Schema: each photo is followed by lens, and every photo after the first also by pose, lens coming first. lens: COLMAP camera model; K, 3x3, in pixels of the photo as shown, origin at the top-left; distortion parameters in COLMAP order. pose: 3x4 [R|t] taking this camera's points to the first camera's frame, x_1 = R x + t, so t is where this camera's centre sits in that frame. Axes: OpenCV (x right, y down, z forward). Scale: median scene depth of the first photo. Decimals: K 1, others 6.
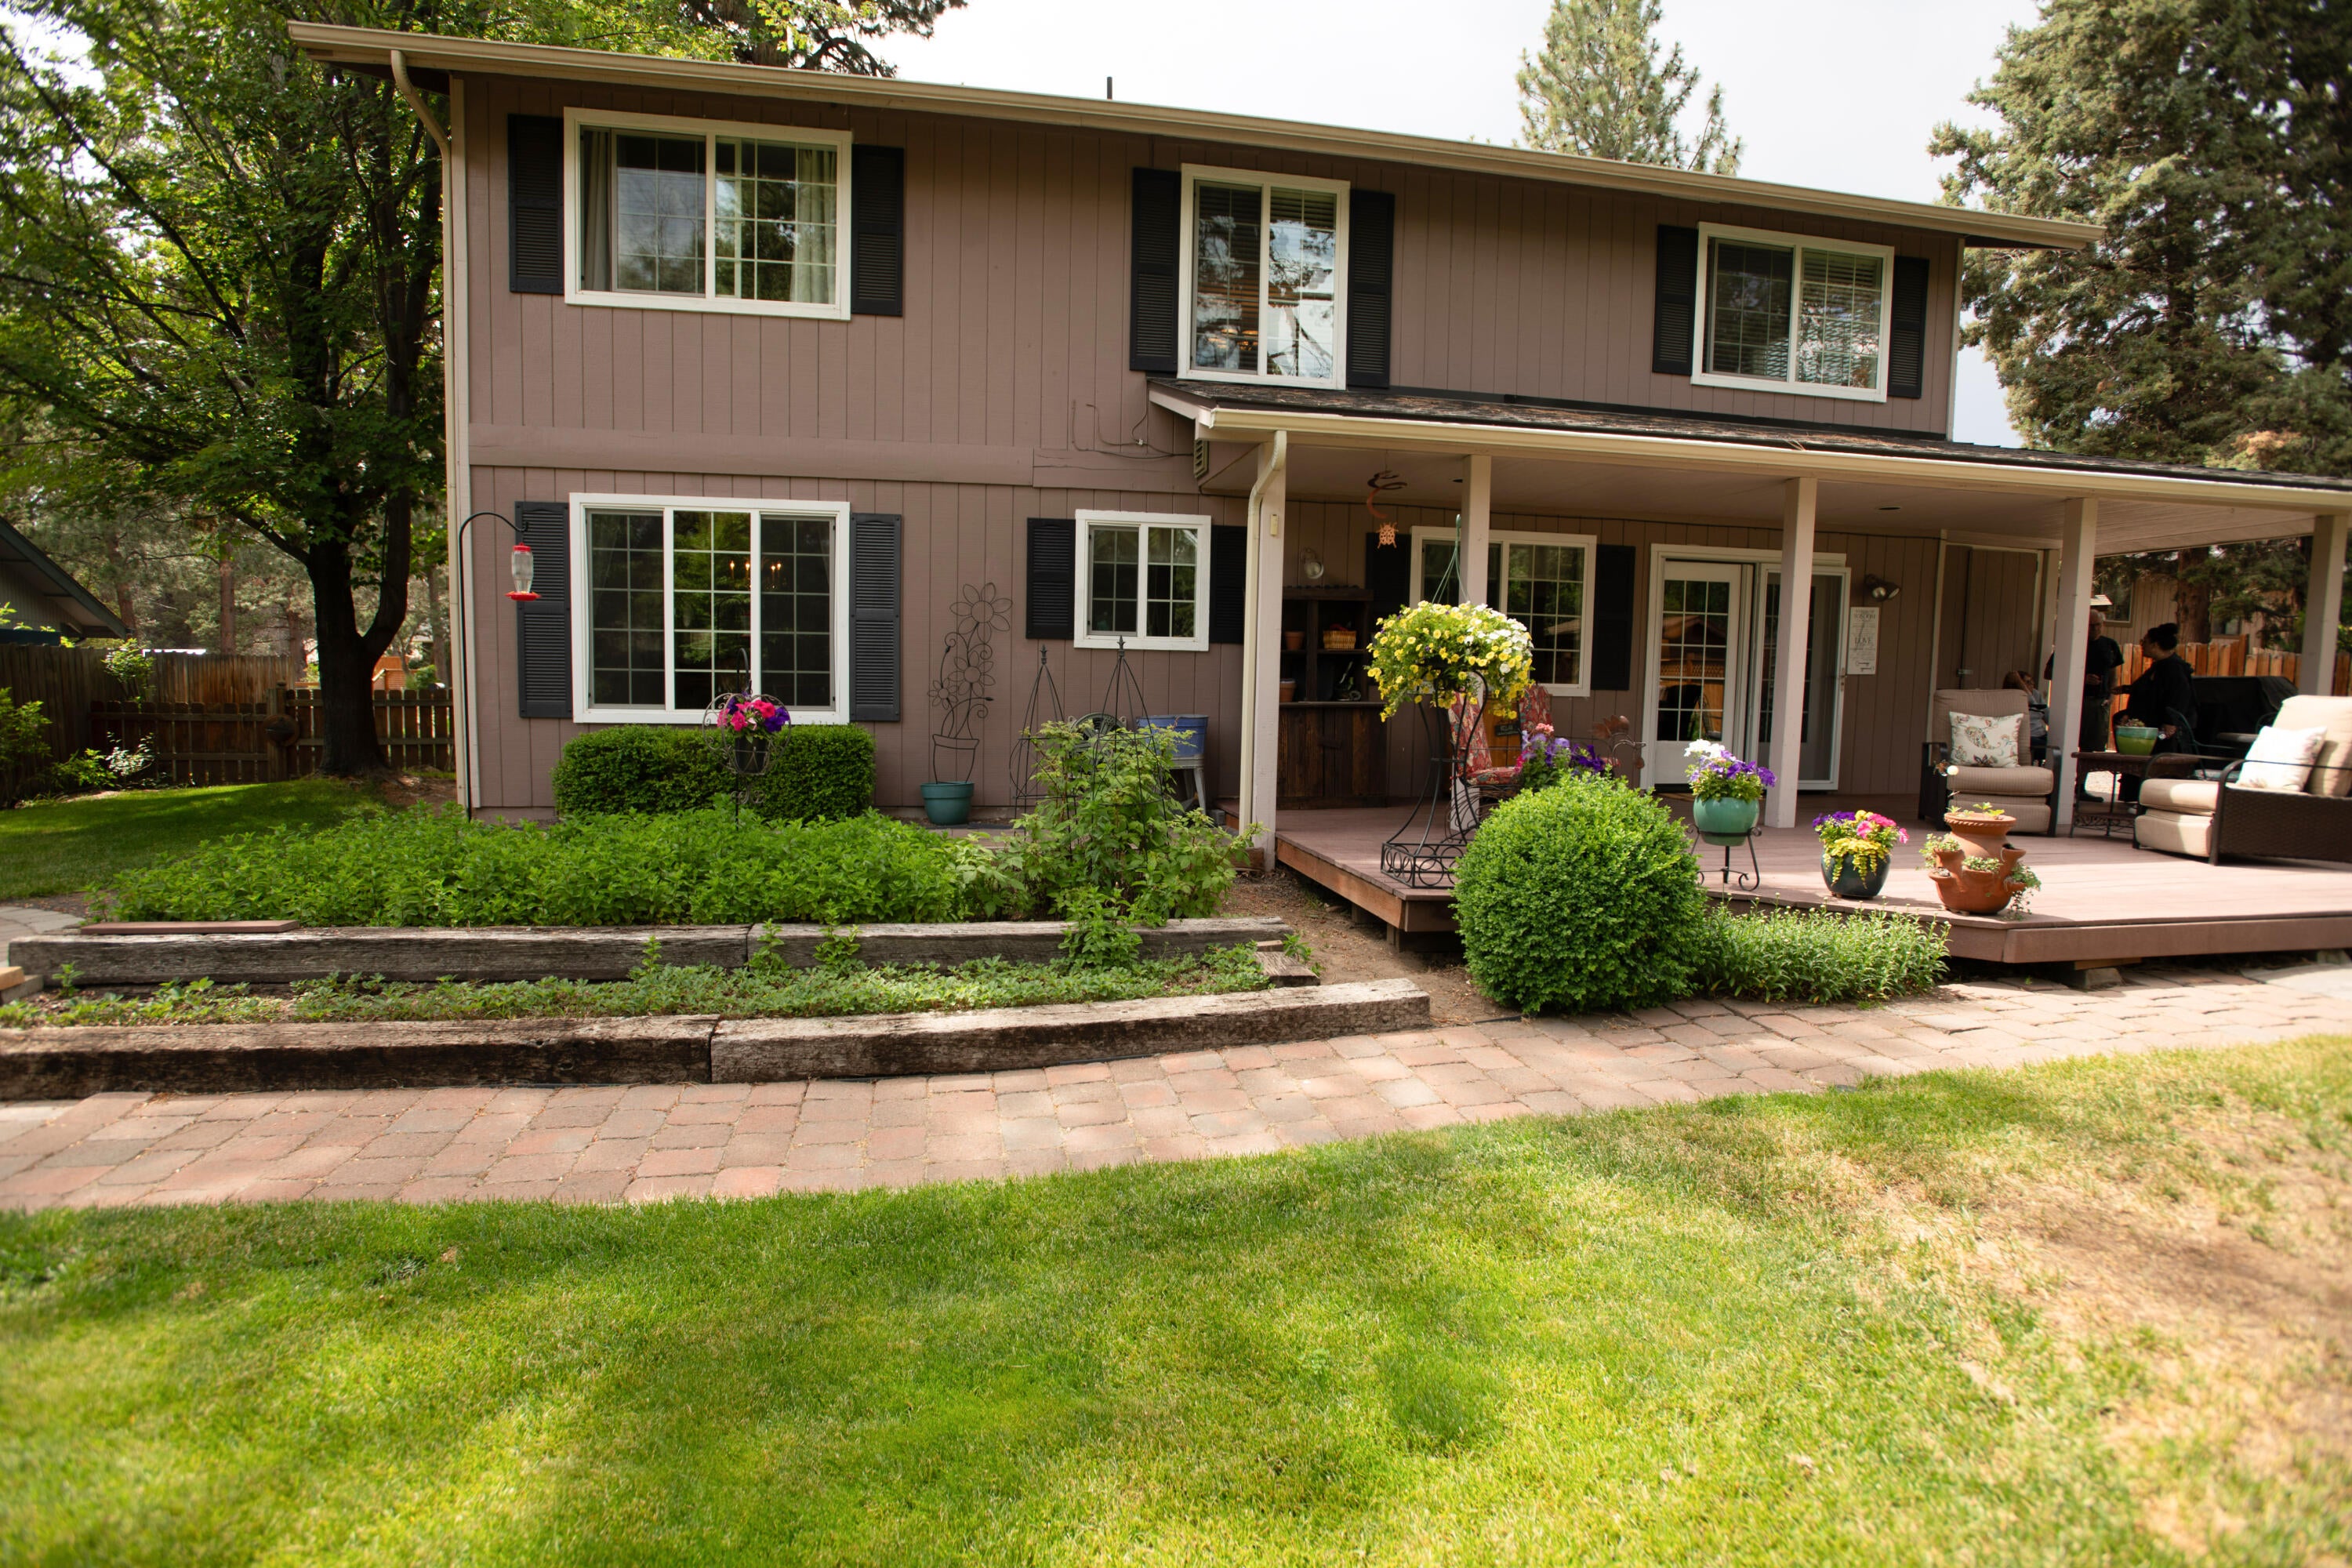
lens RADIAL K [[1129.4, 0, 1169.8], [0, 1129.4, 774.1], [0, 0, 1]] dist [-0.056774, 0.019295]
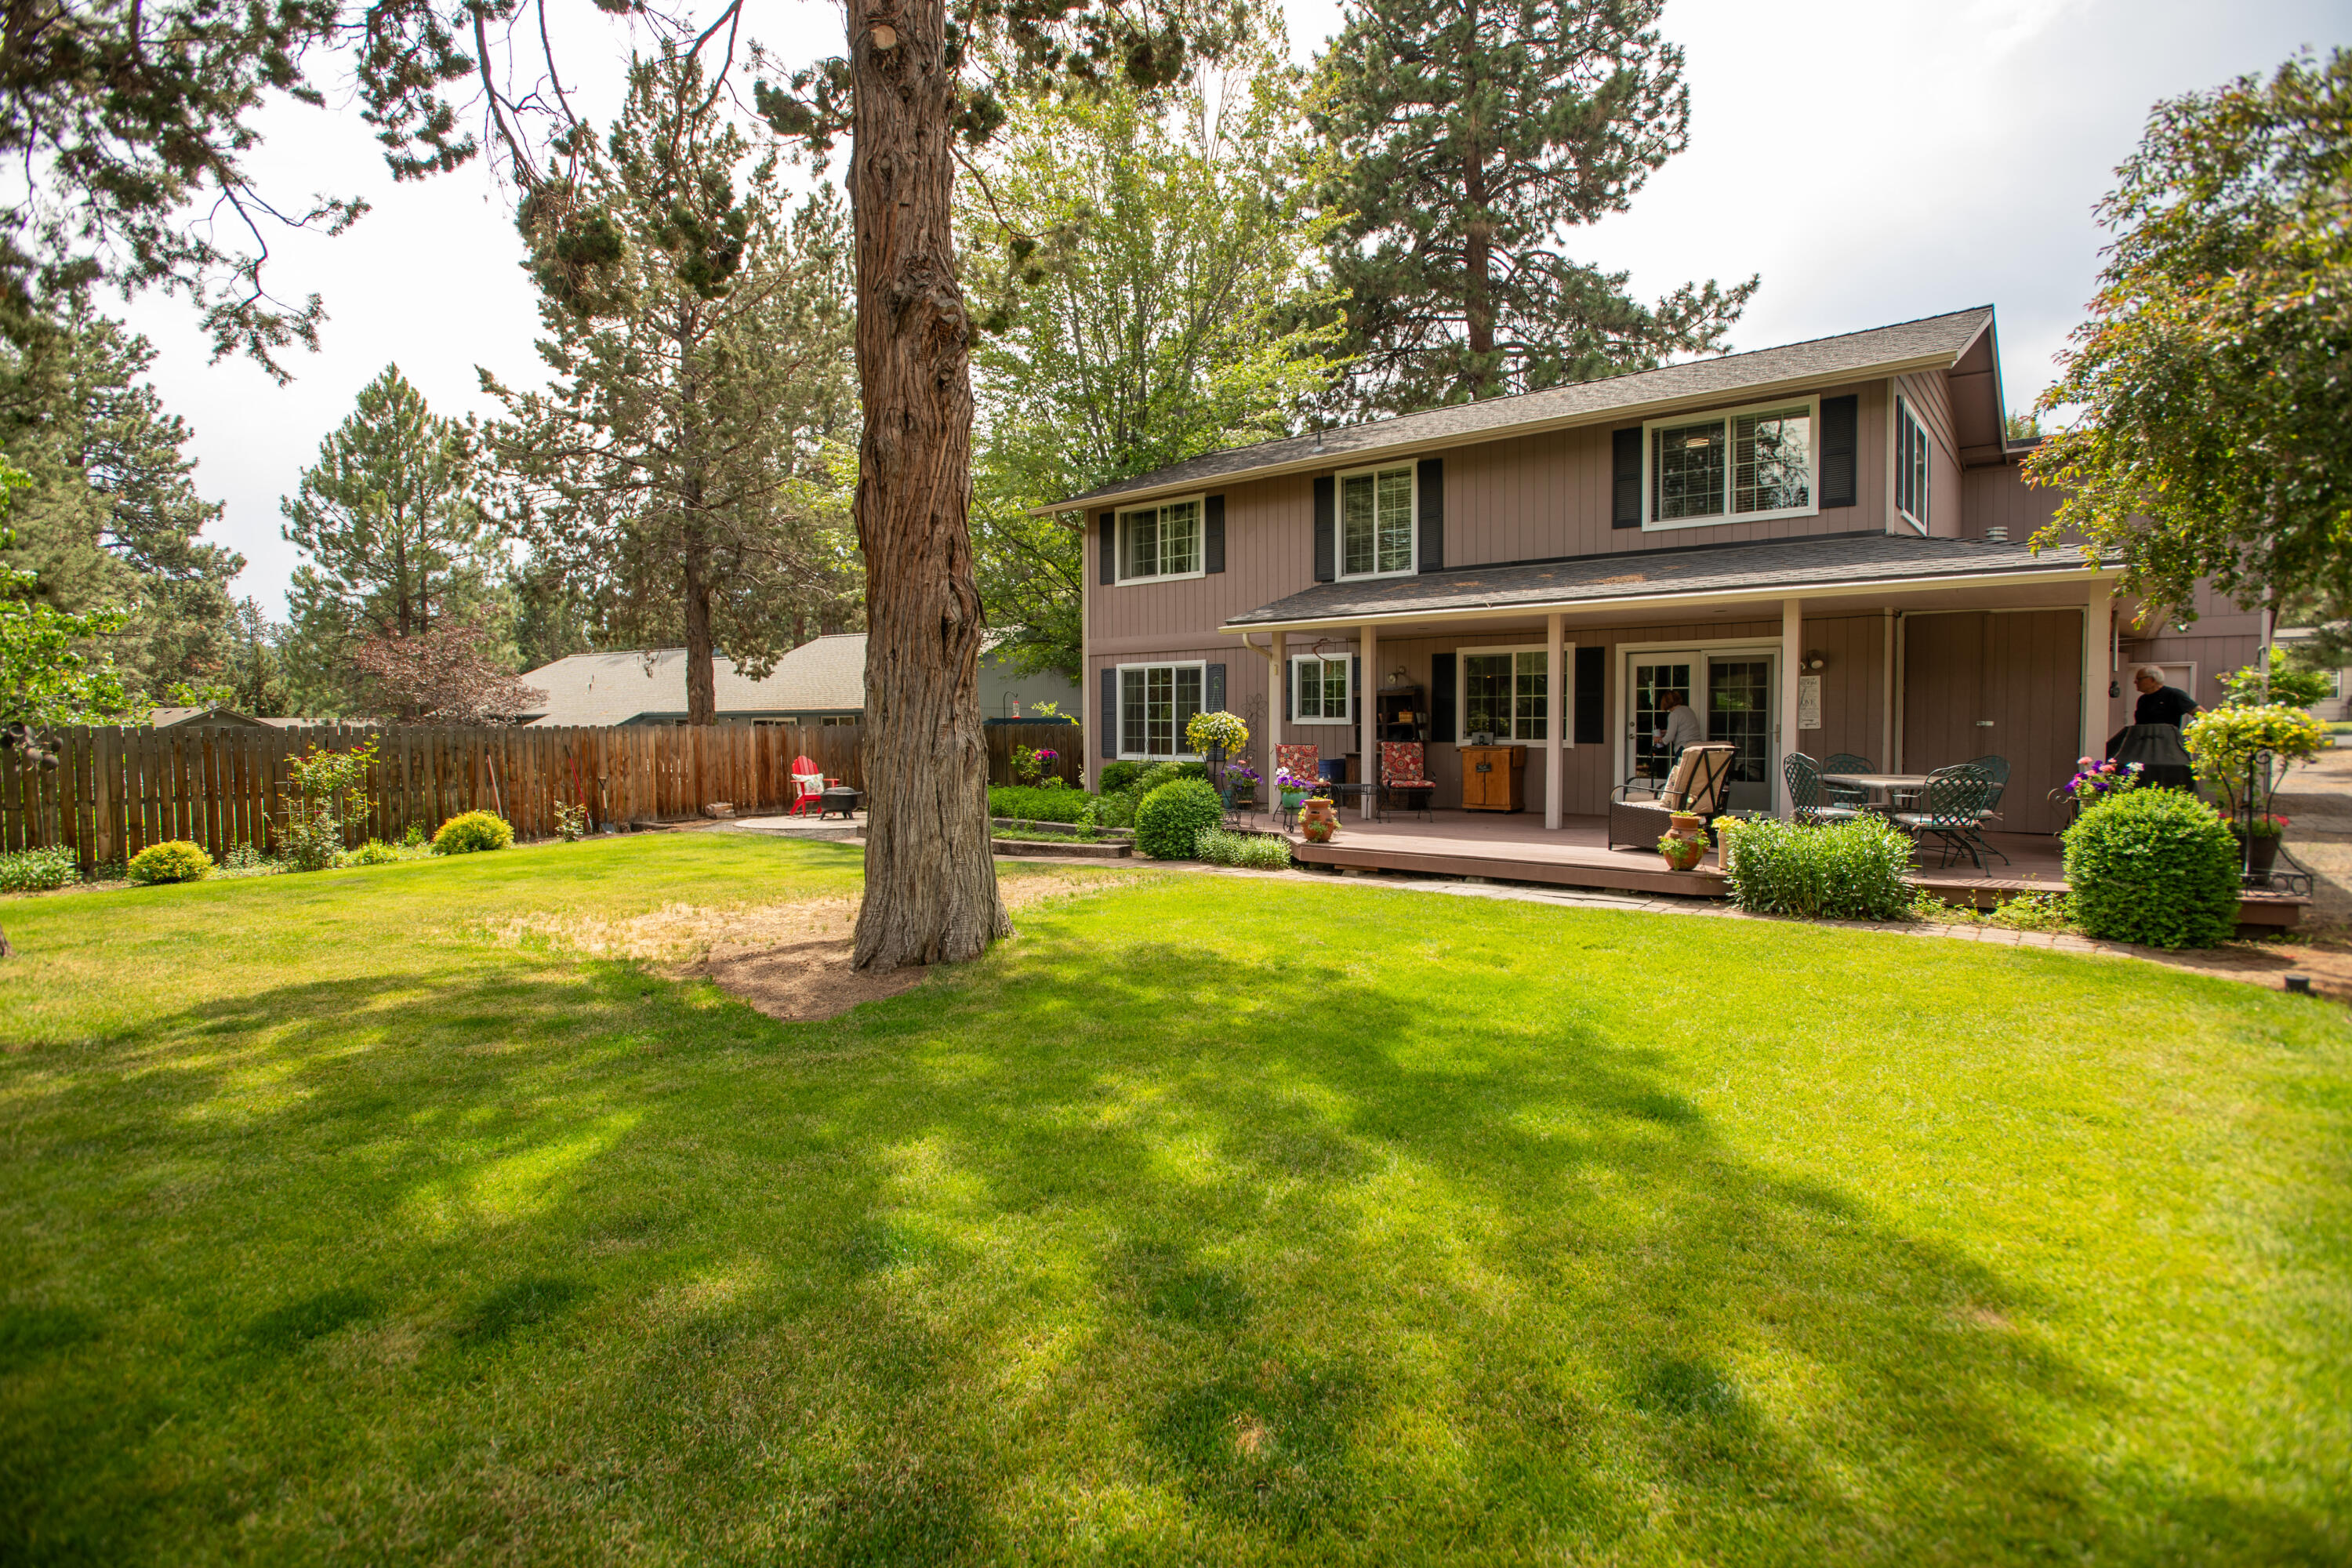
lens RADIAL K [[1129.4, 0, 1169.8], [0, 1129.4, 774.1], [0, 0, 1]] dist [-0.056774, 0.019295]
pose [[0.633496, 0.014582, -0.773609, 1.339967], [-0.053753, 0.998236, -0.025201, 0.037048], [0.771877, 0.057548, 0.633162, -0.418834]]
